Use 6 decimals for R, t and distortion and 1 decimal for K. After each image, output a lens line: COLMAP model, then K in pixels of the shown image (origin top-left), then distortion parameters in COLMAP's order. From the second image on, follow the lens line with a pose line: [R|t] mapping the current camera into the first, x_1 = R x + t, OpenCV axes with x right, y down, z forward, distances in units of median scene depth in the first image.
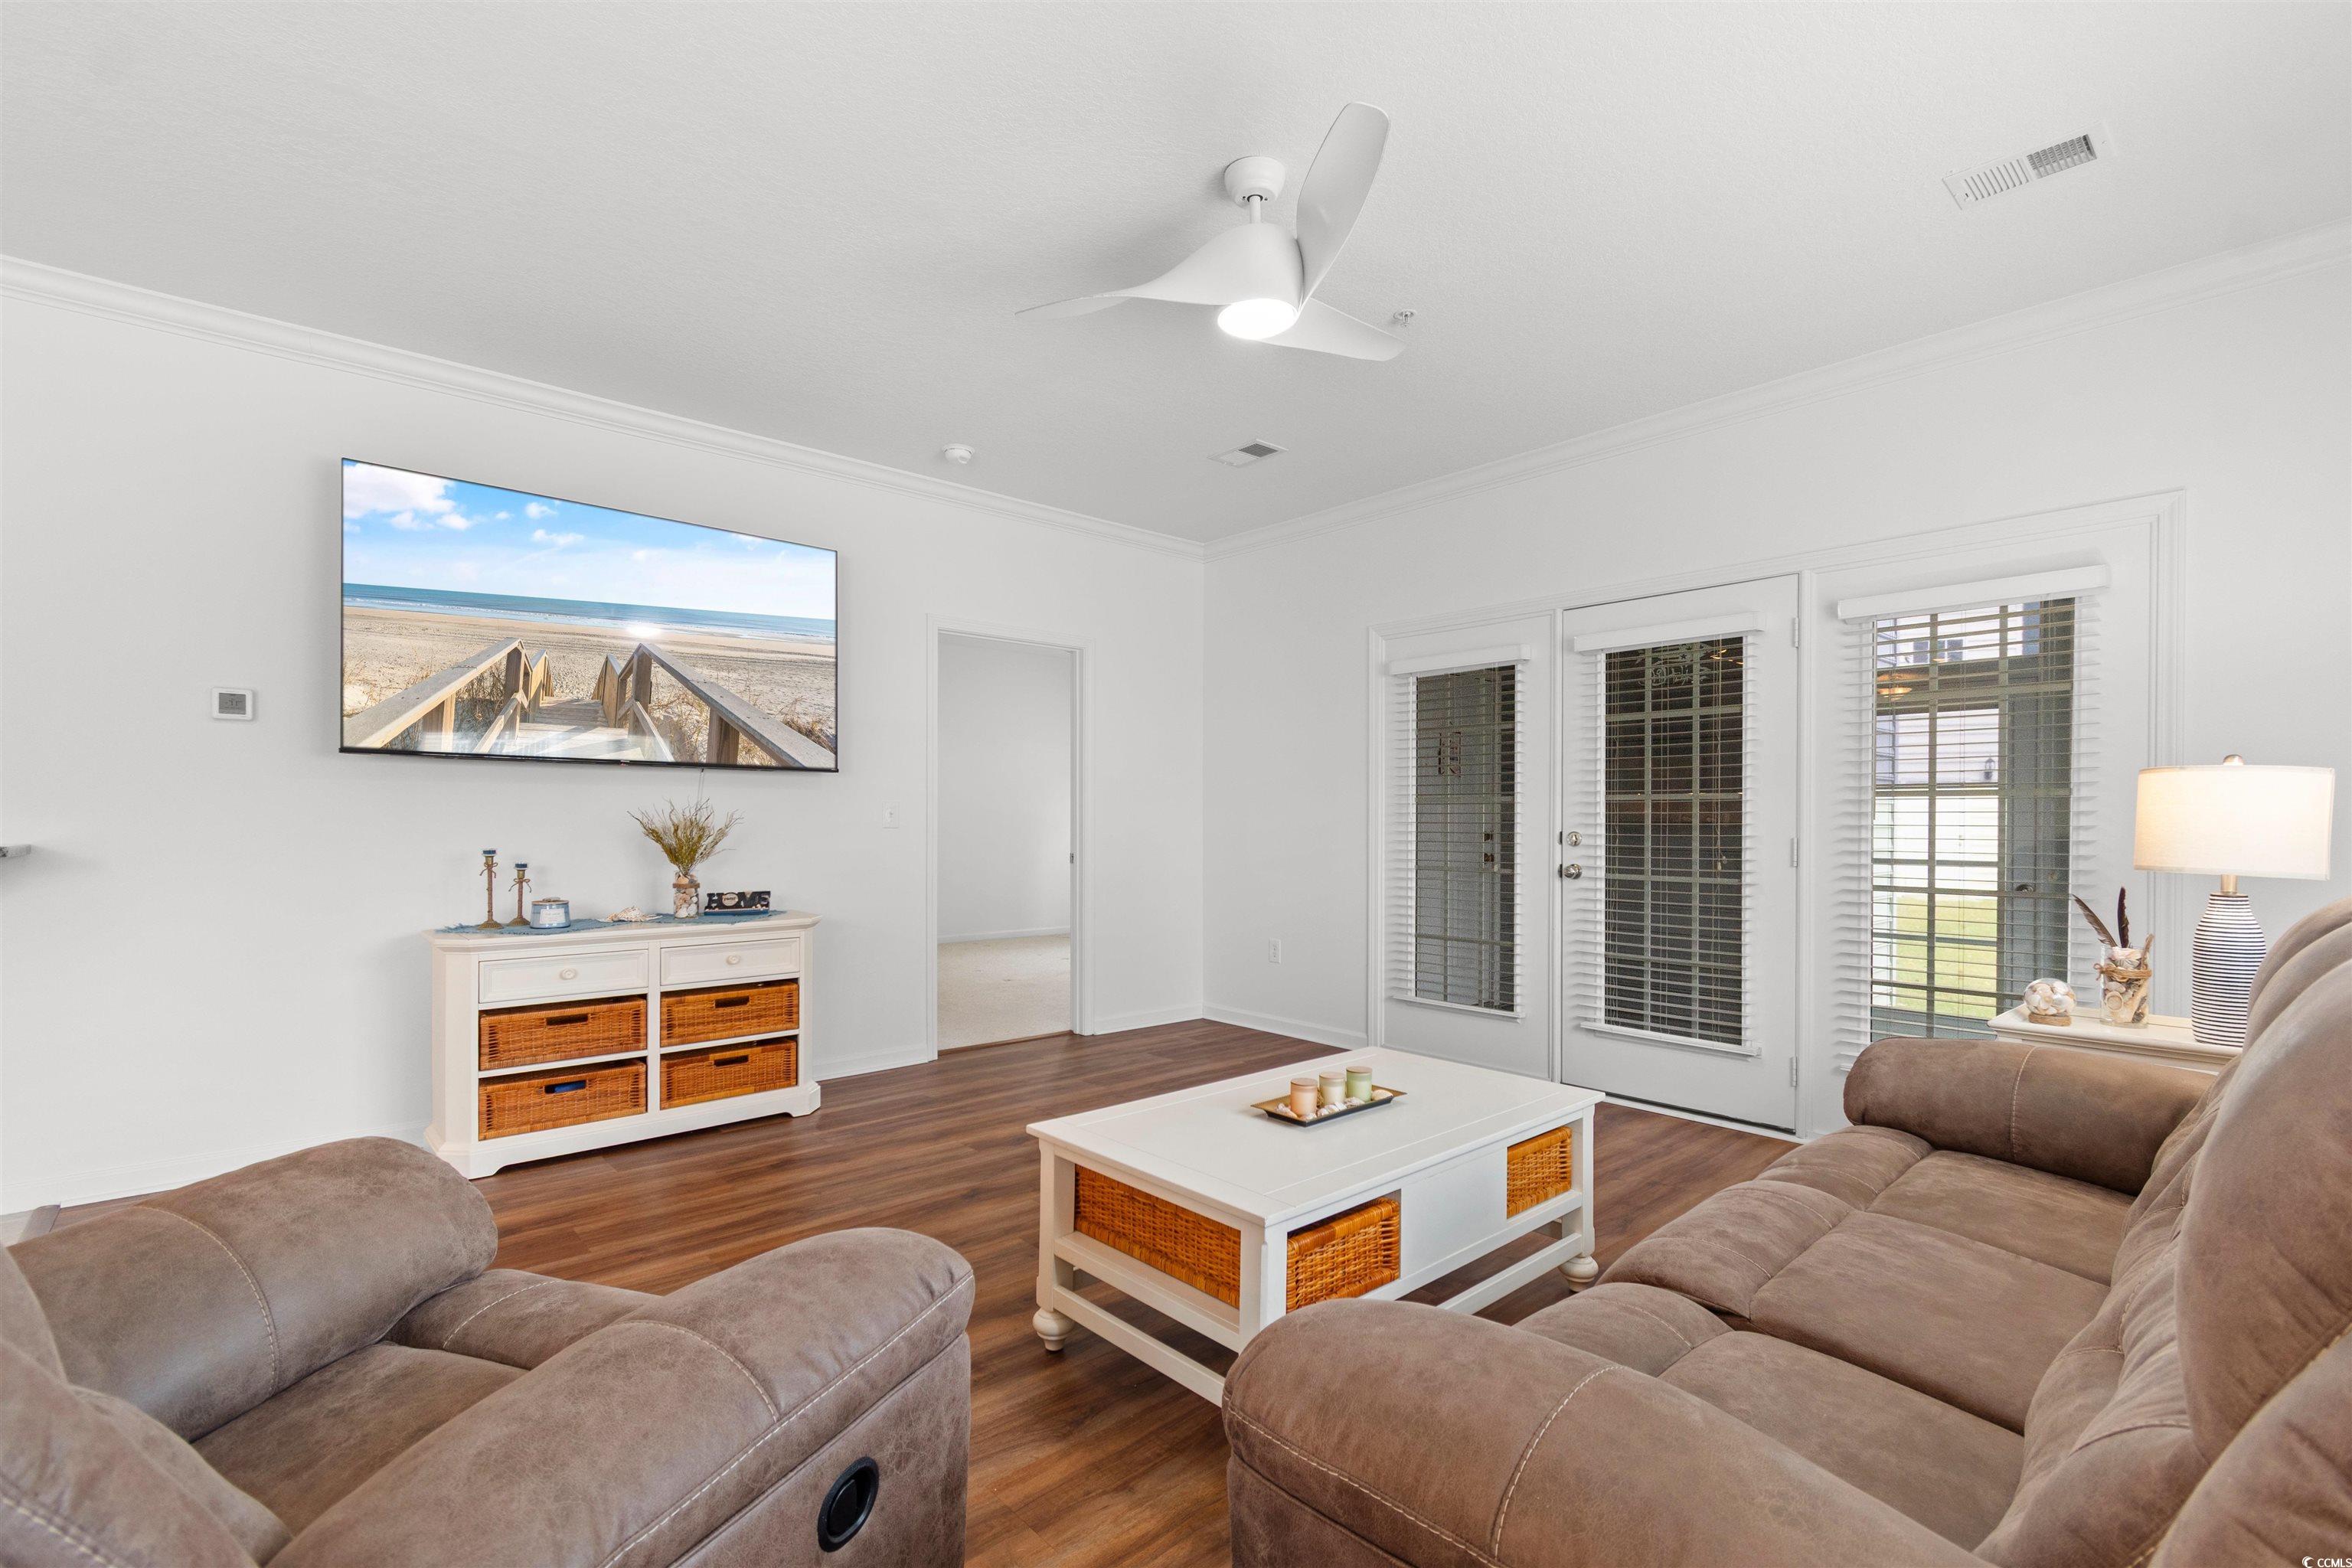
lens RADIAL K [[1047.5, 0, 1157.5], [0, 1047.5, 827.1], [0, 0, 1]] dist [0.003052, -0.000390]
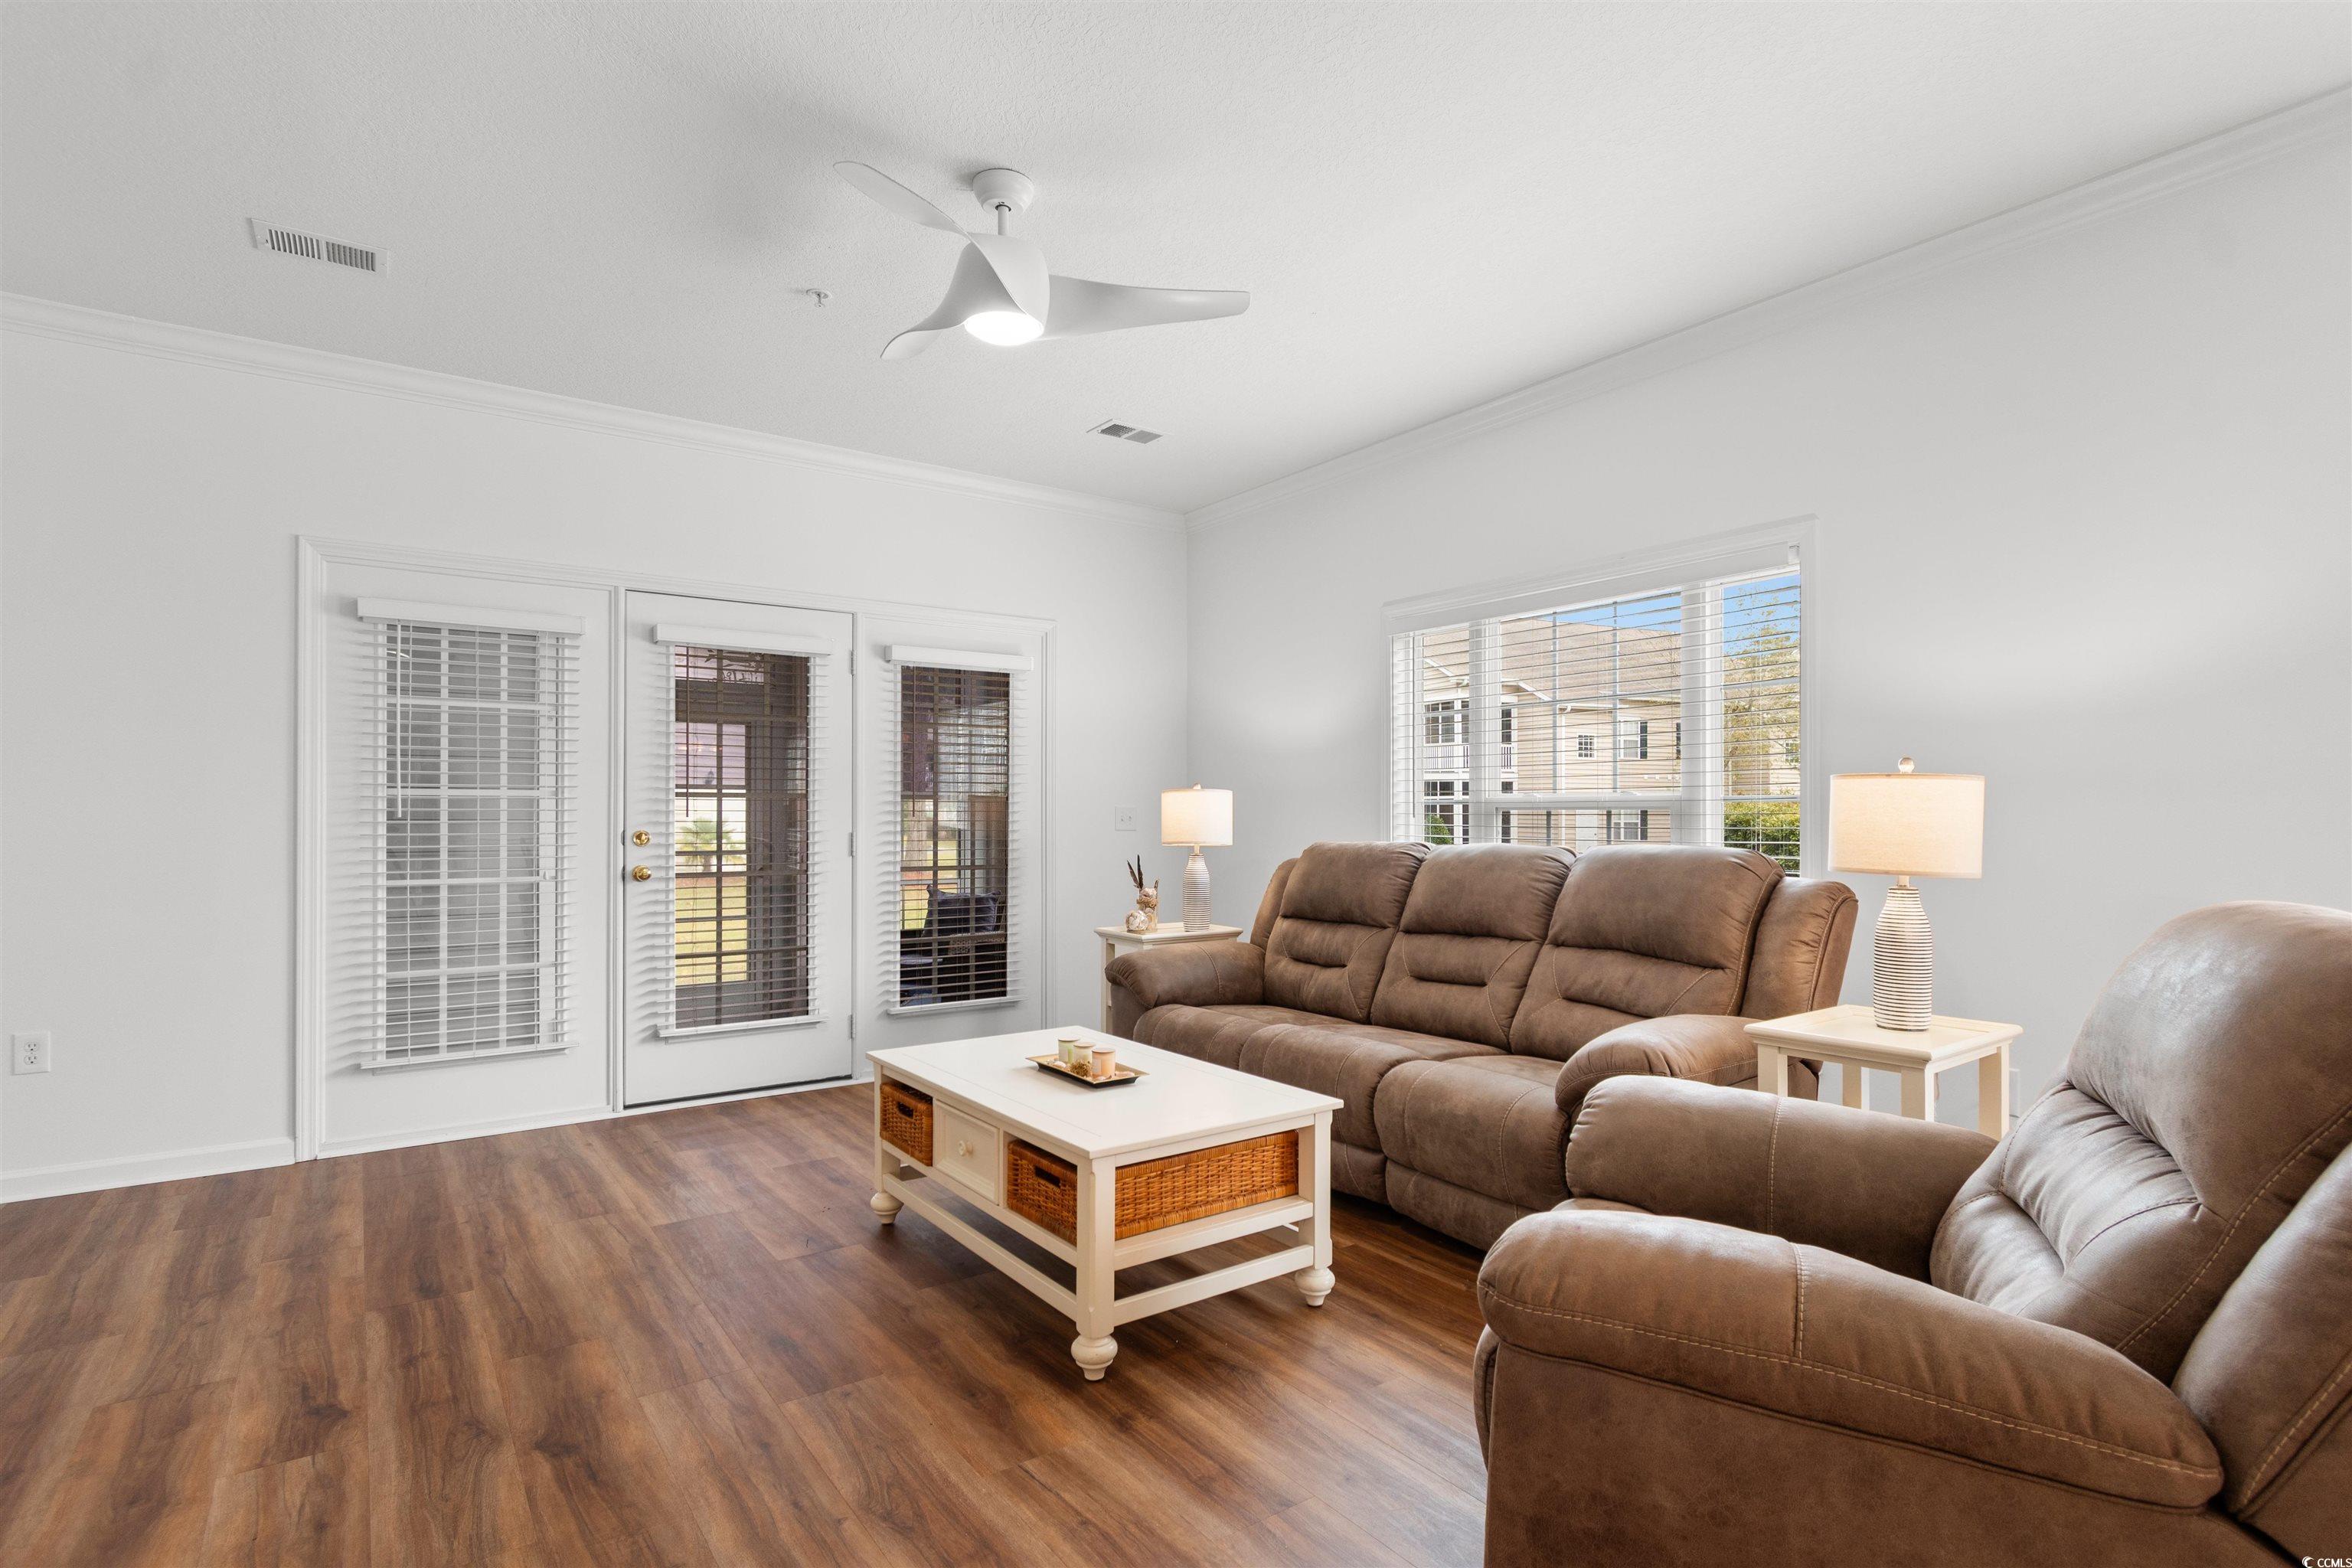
lens RADIAL K [[1156.0, 0, 1188.4], [0, 1156.0, 804.5], [0, 0, 1]] dist [0.005581, -0.004475]
pose [[0.086092, 0.006156, 0.996268, -0.683425], [0.012928, 0.999890, -0.007296, -0.005965], [-0.996203, 0.013508, 0.086003, 0.491695]]
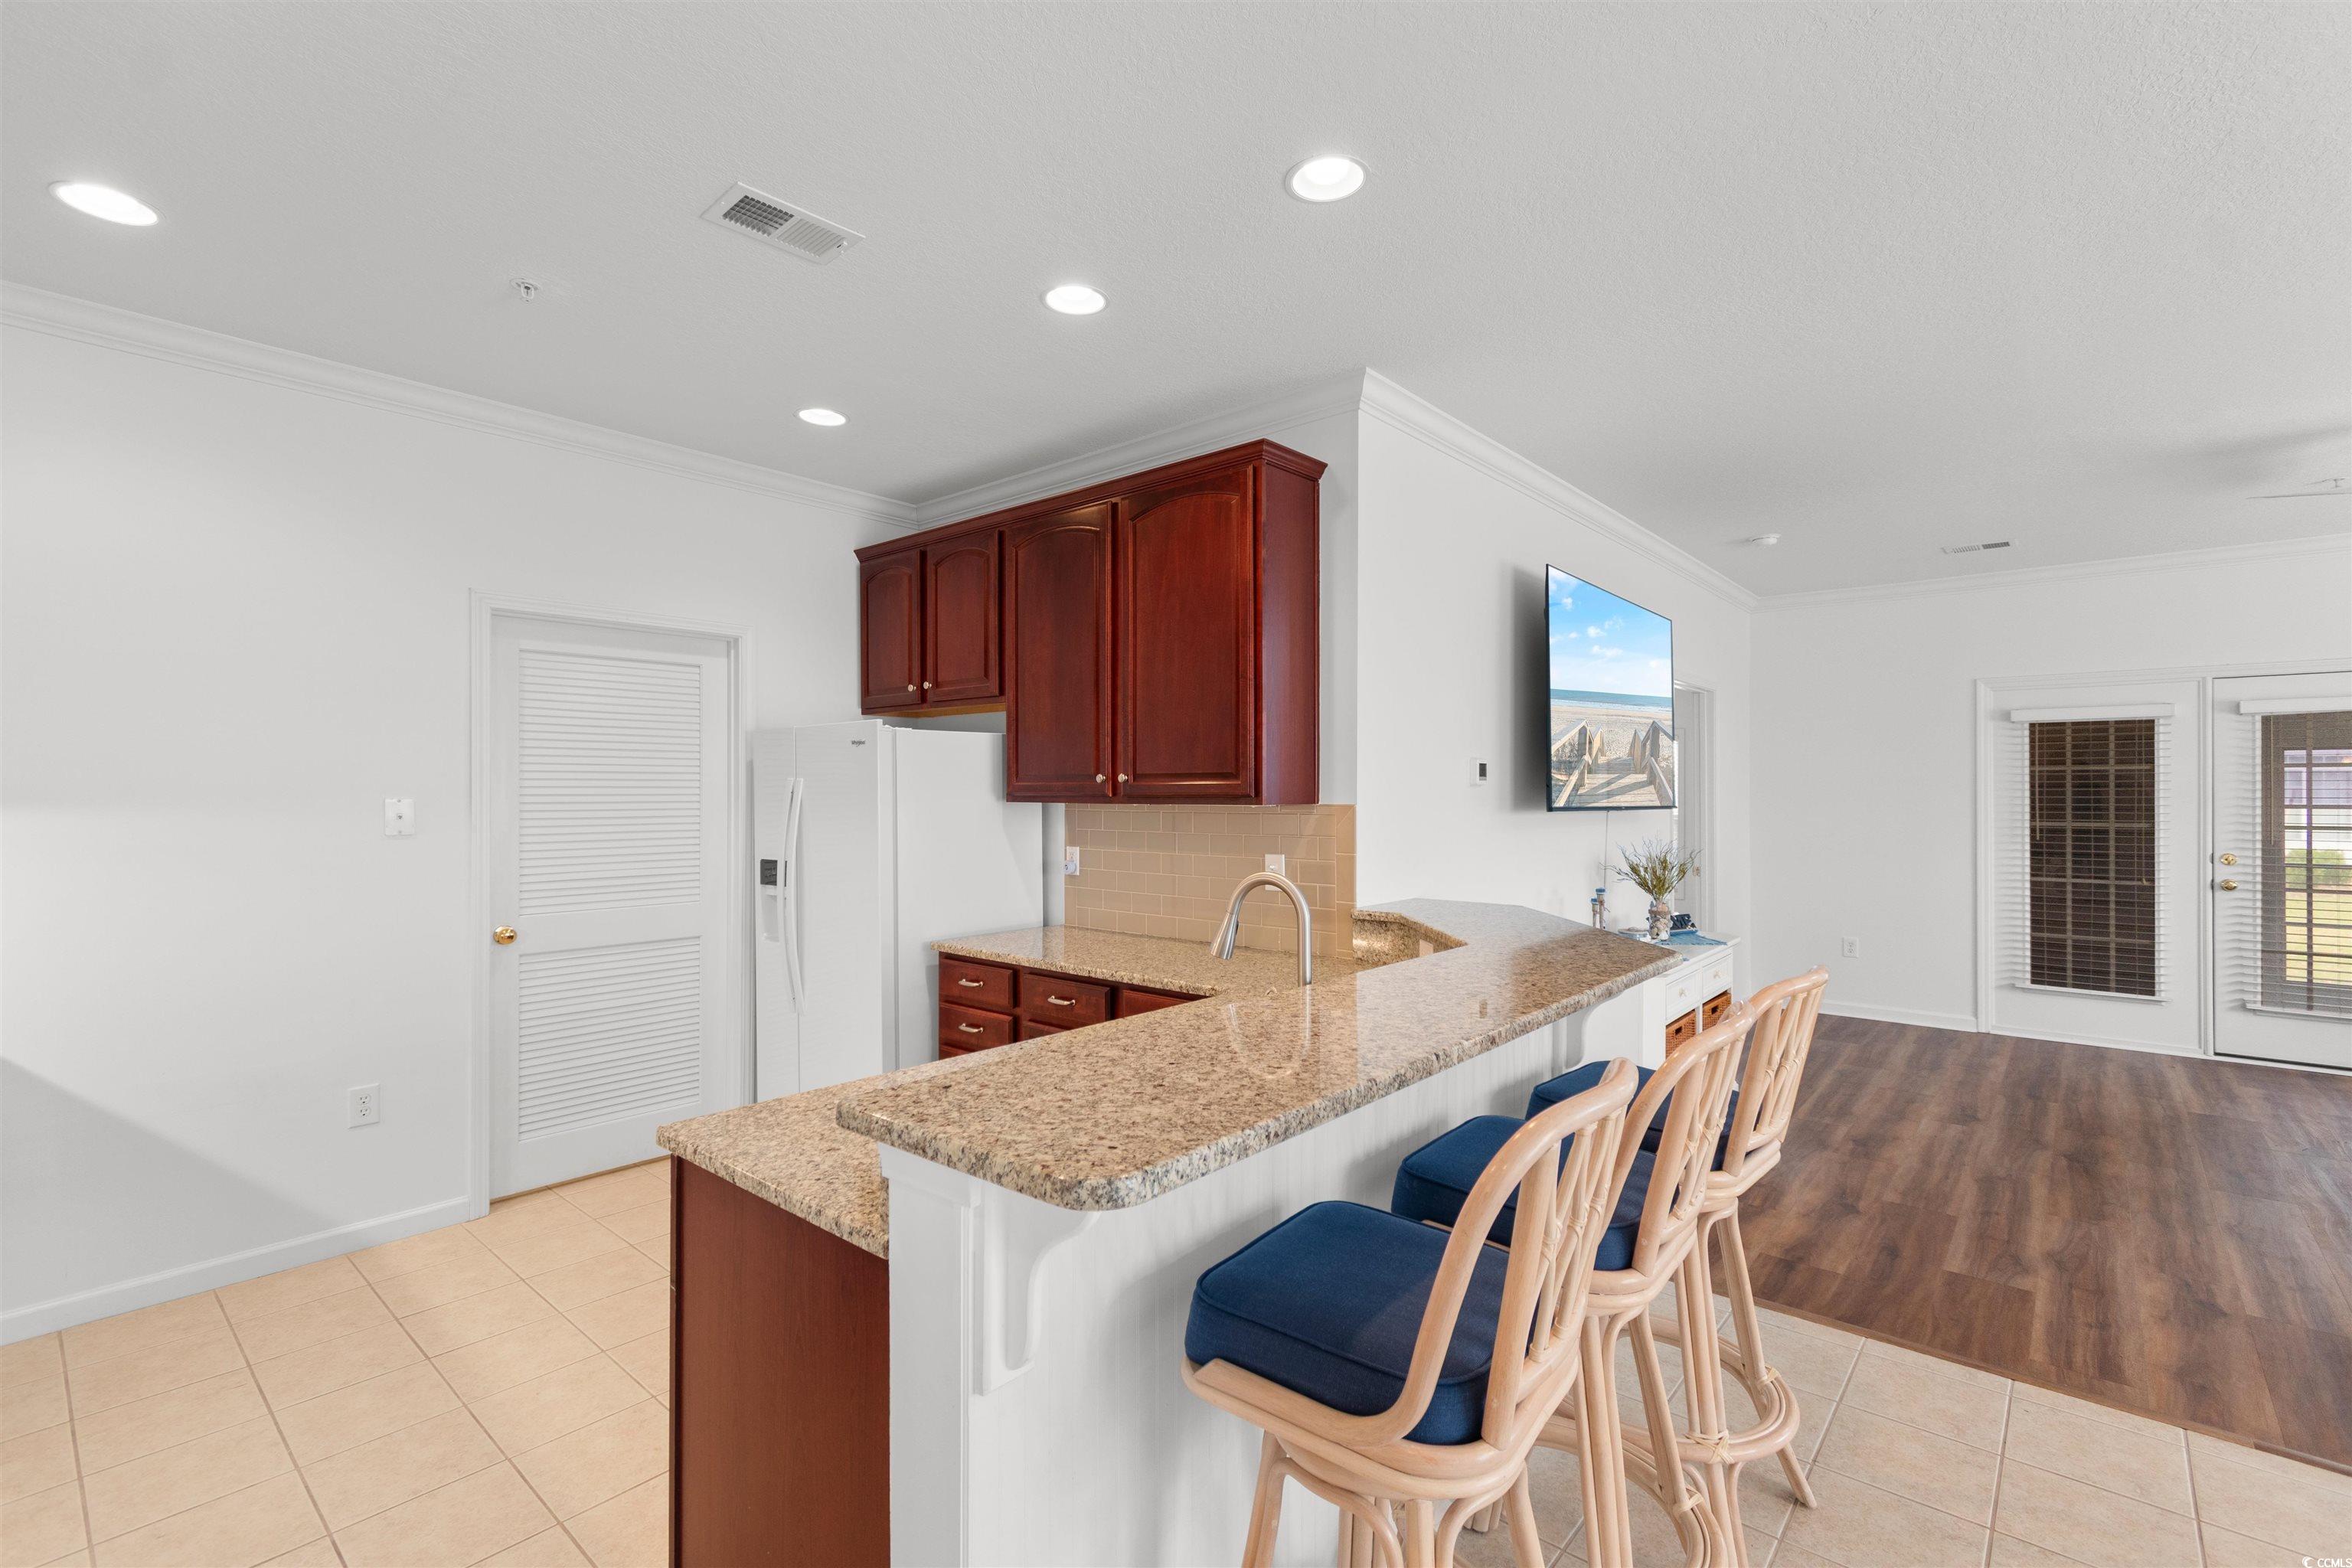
lens RADIAL K [[1047.5, 0, 1175.1], [0, 1047.5, 794.1], [0, 0, 1]] dist [0.003052, -0.000390]
pose [[0.989841, -0.004060, 0.142122, -1.214090], [0.005525, 0.999936, -0.009918, -0.072140], [-0.142073, 0.010603, 0.989799, -0.091419]]
